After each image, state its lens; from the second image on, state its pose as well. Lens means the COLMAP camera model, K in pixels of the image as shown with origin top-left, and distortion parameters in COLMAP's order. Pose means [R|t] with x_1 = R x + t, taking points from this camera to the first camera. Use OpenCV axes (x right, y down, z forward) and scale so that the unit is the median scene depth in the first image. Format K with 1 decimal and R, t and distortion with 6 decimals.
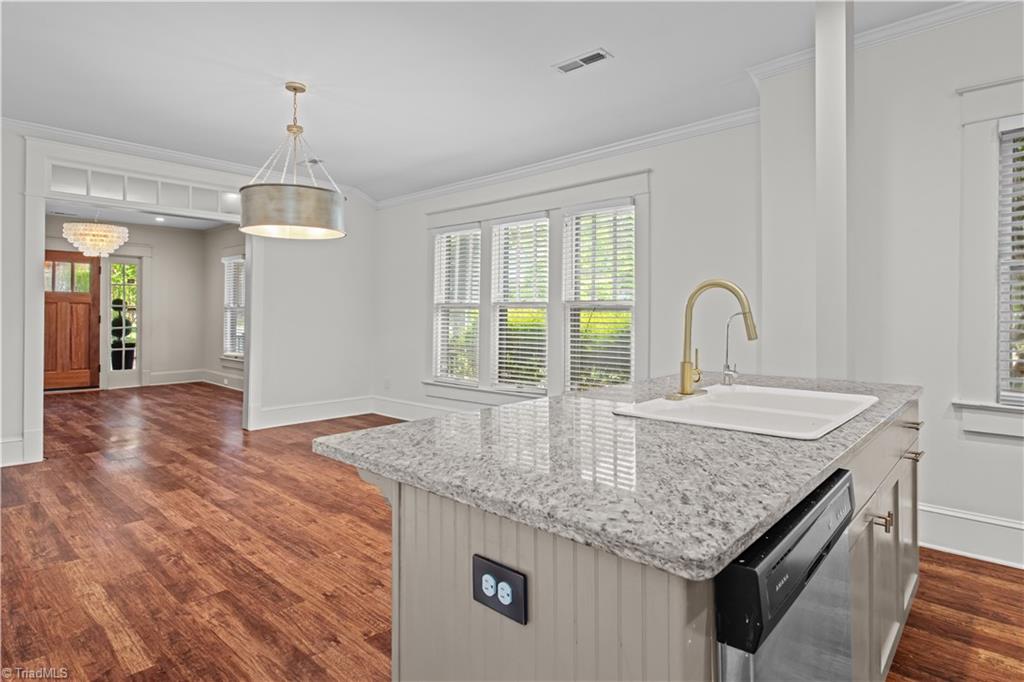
lens RADIAL K [[551.4, 0, 495.2], [0, 551.4, 314.7], [0, 0, 1]] dist [0.002934, 0.000444]
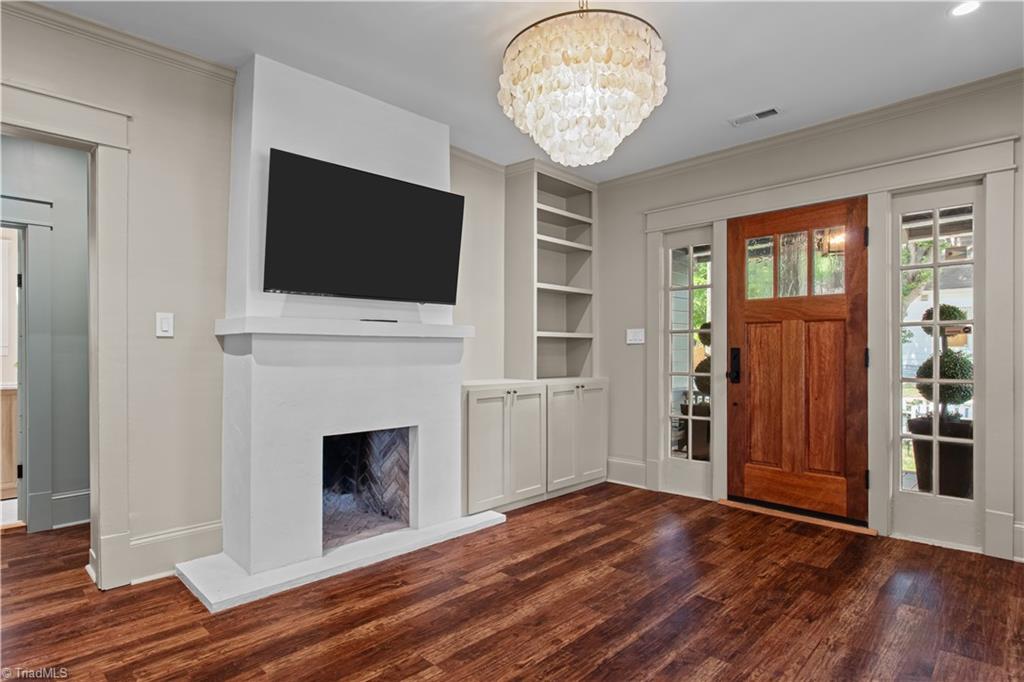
lens RADIAL K [[551.4, 0, 510.5], [0, 551.4, 346.9], [0, 0, 1]] dist [0.002934, 0.000444]
pose [[-0.035191, -0.004378, -0.999371, -0.304572], [0.005461, 0.999975, -0.004573, 0.000601], [0.999366, -0.005619, -0.035166, 0.758191]]
